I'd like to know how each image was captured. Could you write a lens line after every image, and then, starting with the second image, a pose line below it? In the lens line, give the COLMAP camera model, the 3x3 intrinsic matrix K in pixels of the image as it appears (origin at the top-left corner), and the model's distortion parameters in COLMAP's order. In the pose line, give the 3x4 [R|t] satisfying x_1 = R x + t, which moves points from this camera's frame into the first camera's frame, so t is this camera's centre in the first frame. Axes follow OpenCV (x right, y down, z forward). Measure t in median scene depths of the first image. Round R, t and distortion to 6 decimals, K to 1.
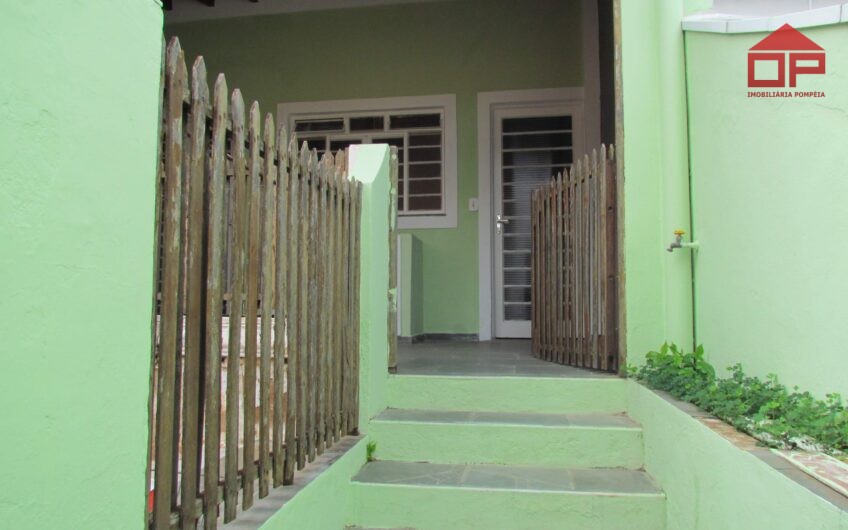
lens RADIAL K [[610.5, 0, 423.4], [0, 610.5, 264.1], [0, 0, 1]] dist [0.009840, 0.002595]
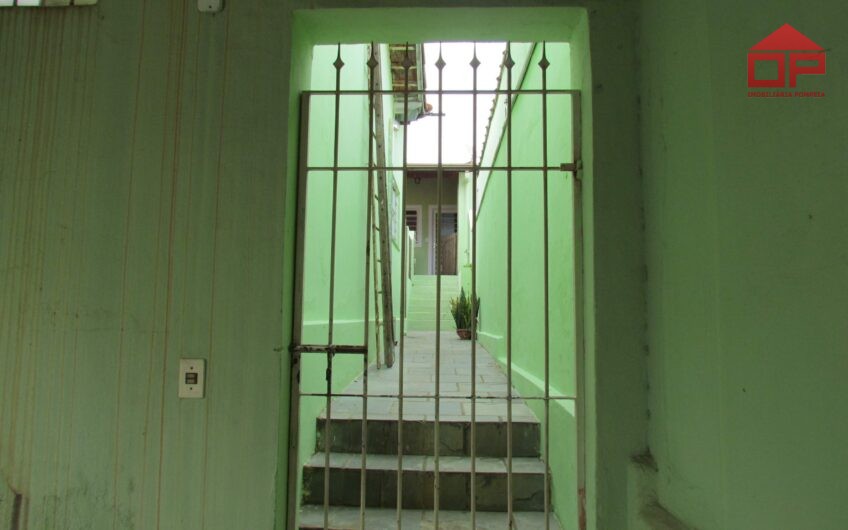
lens RADIAL K [[610.5, 0, 423.9], [0, 610.5, 264.6], [0, 0, 1]] dist [0.009840, 0.002595]
pose [[0.992380, 0.022539, 0.121140, -0.308312], [-0.018334, 0.999194, -0.035710, 0.140173], [-0.121847, 0.033217, 0.991993, -2.095374]]
